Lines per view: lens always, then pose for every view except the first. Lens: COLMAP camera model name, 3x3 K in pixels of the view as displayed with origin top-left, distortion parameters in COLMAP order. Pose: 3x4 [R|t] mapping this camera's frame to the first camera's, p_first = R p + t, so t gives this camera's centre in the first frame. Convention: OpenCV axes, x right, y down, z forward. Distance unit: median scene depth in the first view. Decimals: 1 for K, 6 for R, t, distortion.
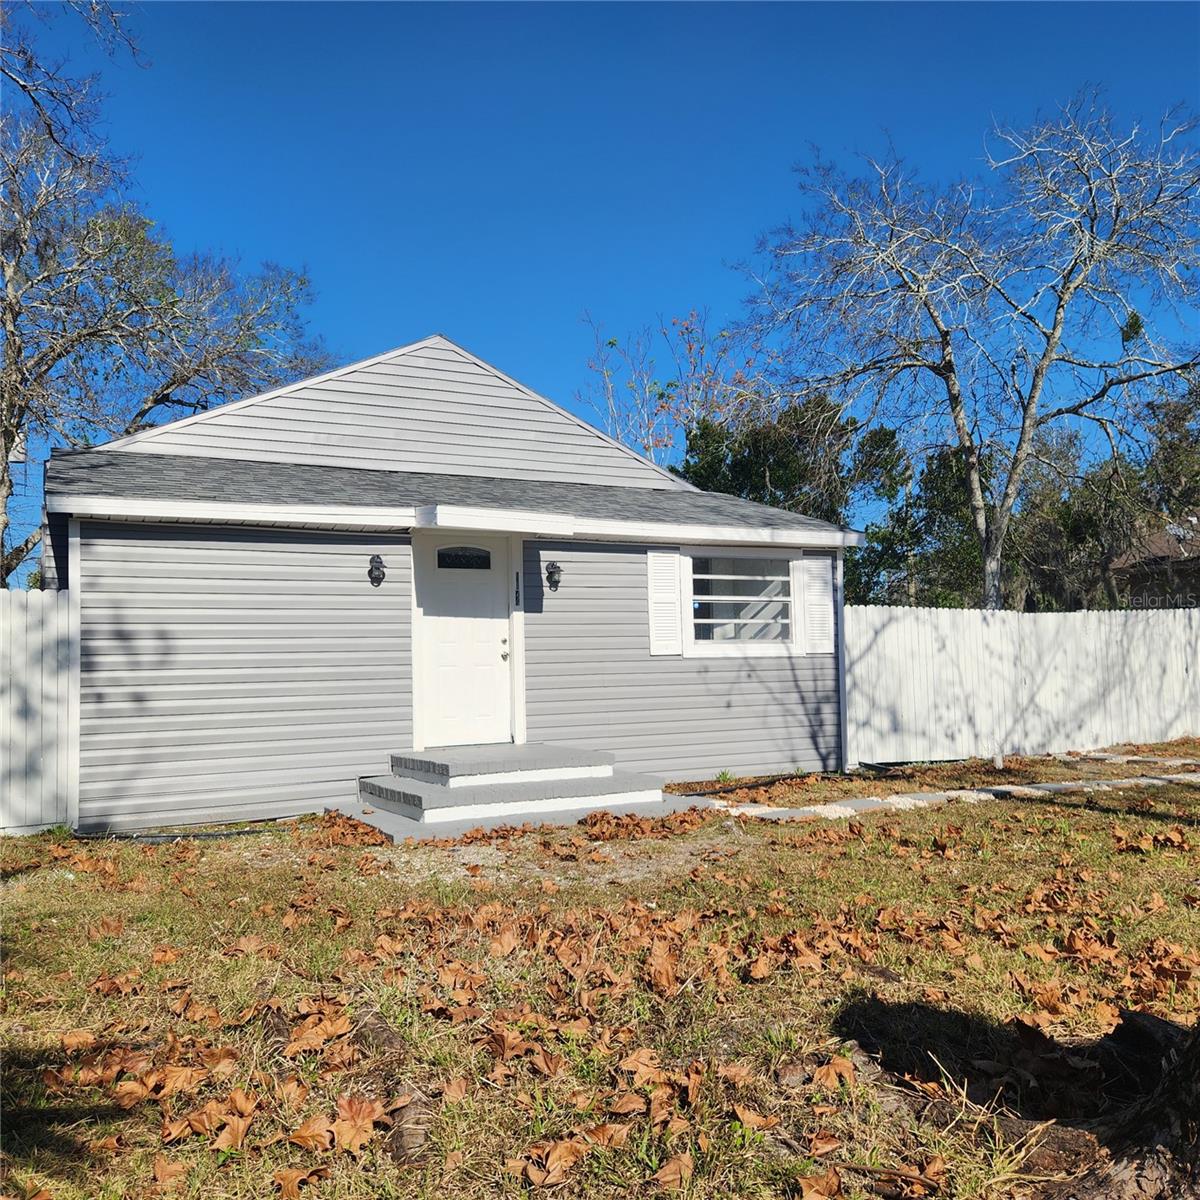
lens RADIAL K [[1050.1, 0, 600.0], [0, 1050.1, 600.0], [0, 0, 1]] dist [0.109968, -0.136844]
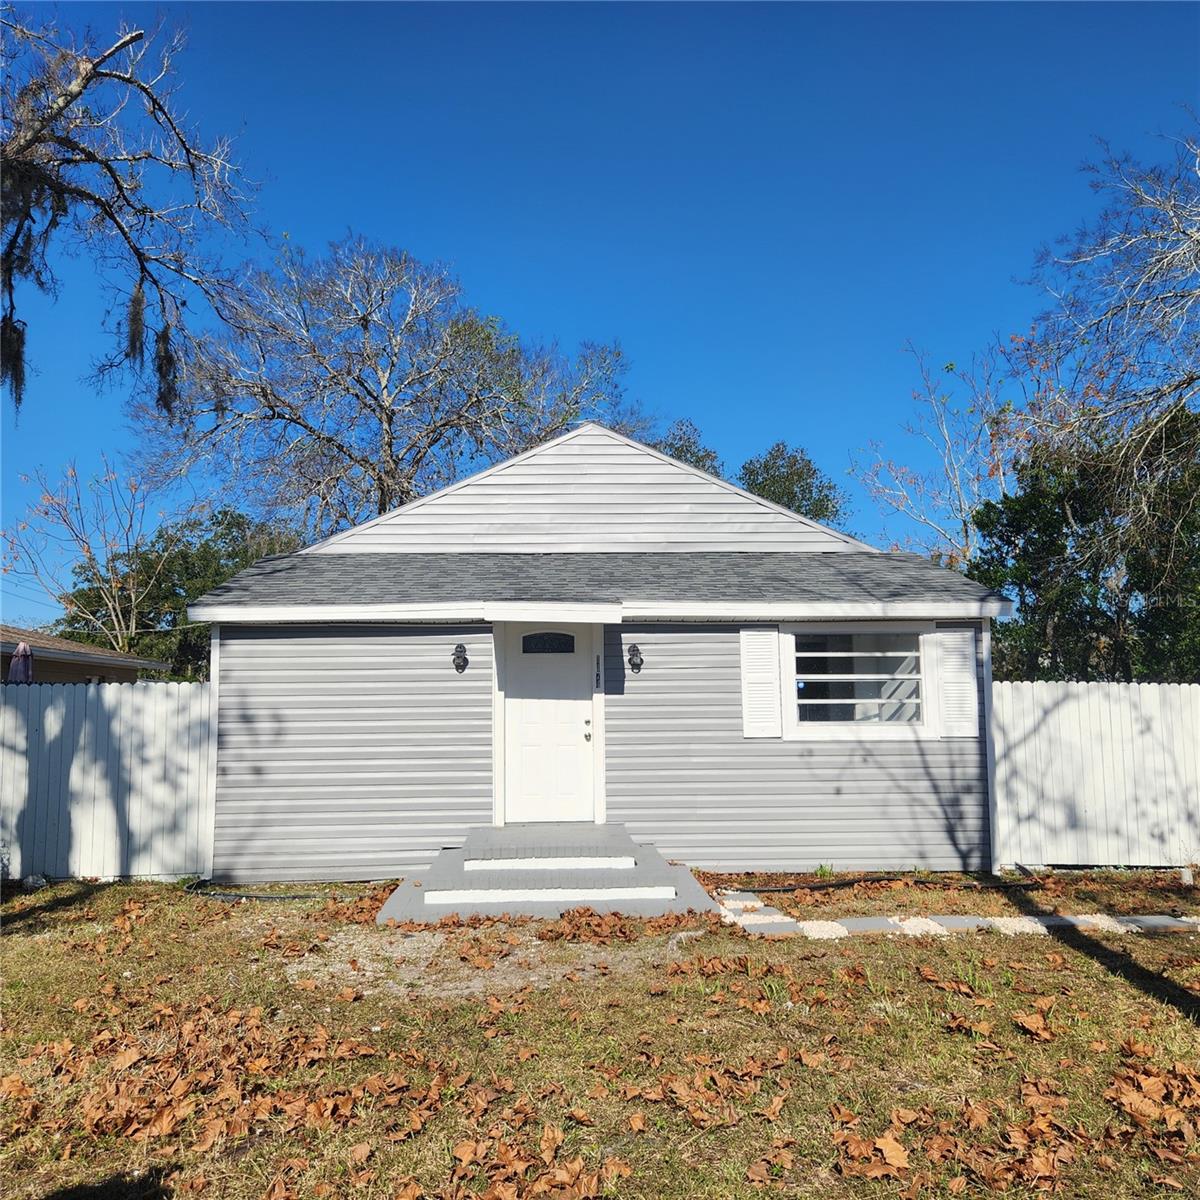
lens RADIAL K [[1050.1, 0, 600.0], [0, 1050.1, 600.0], [0, 0, 1]] dist [0.109968, -0.136844]
pose [[0.912491, -0.024844, -0.408341, 0.318736], [0.014961, 0.999513, -0.027379, -0.048345], [0.408822, 0.018874, 0.912419, 0.050136]]
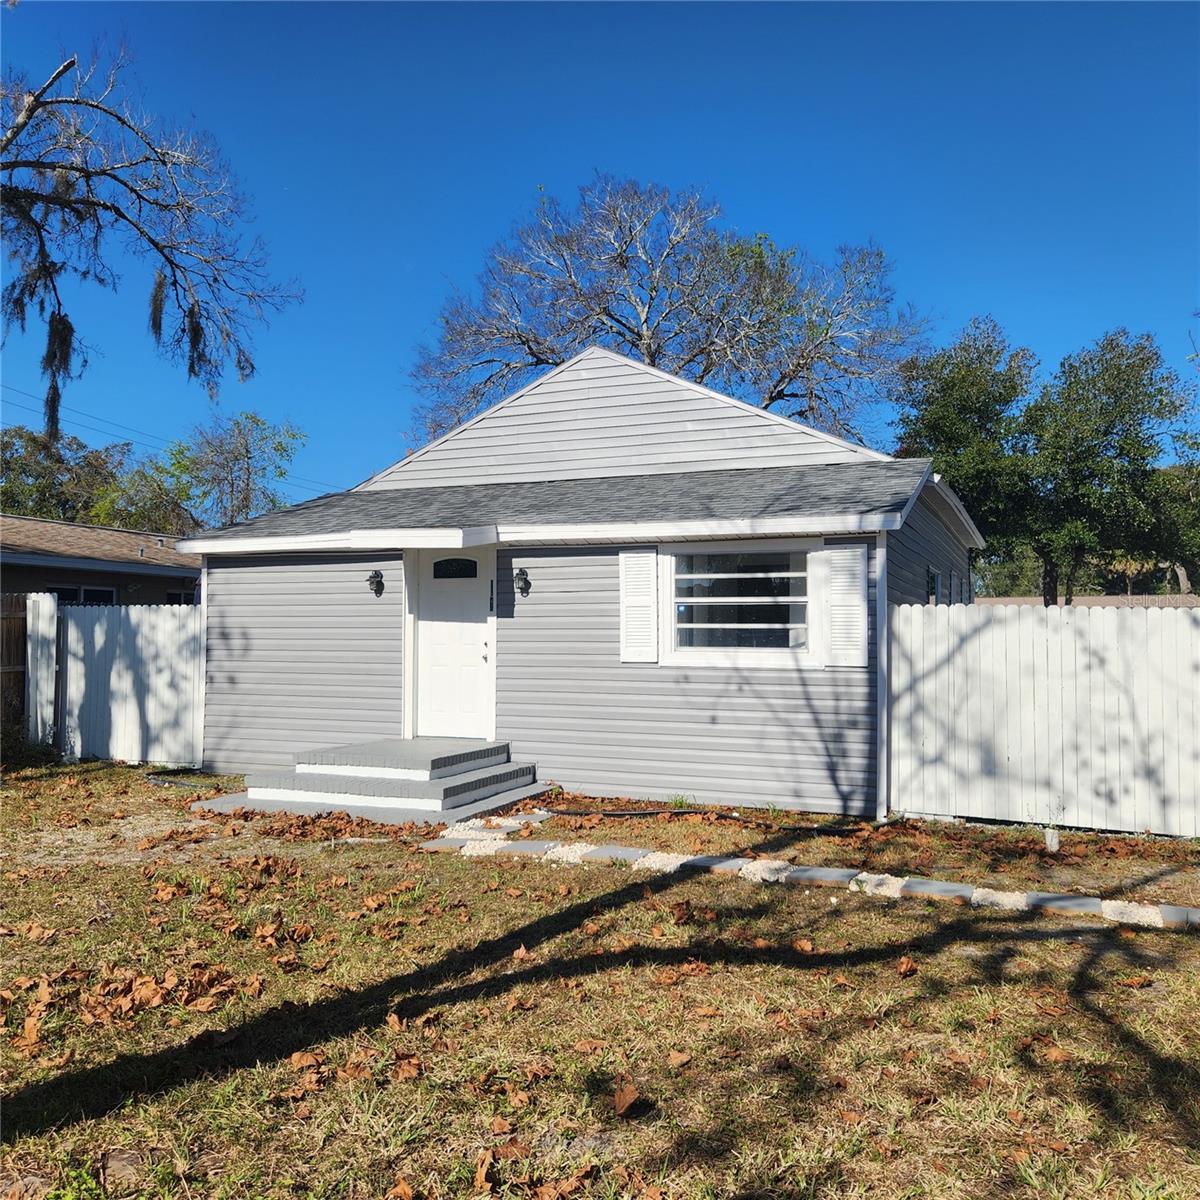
lens RADIAL K [[1050.1, 0, 600.0], [0, 1050.1, 600.0], [0, 0, 1]] dist [0.109968, -0.136844]
pose [[0.651515, 0.000130, -0.758636, 0.733689], [0.031553, 0.999130, 0.027269, -0.029001], [0.757979, -0.041704, 0.650944, 0.357840]]
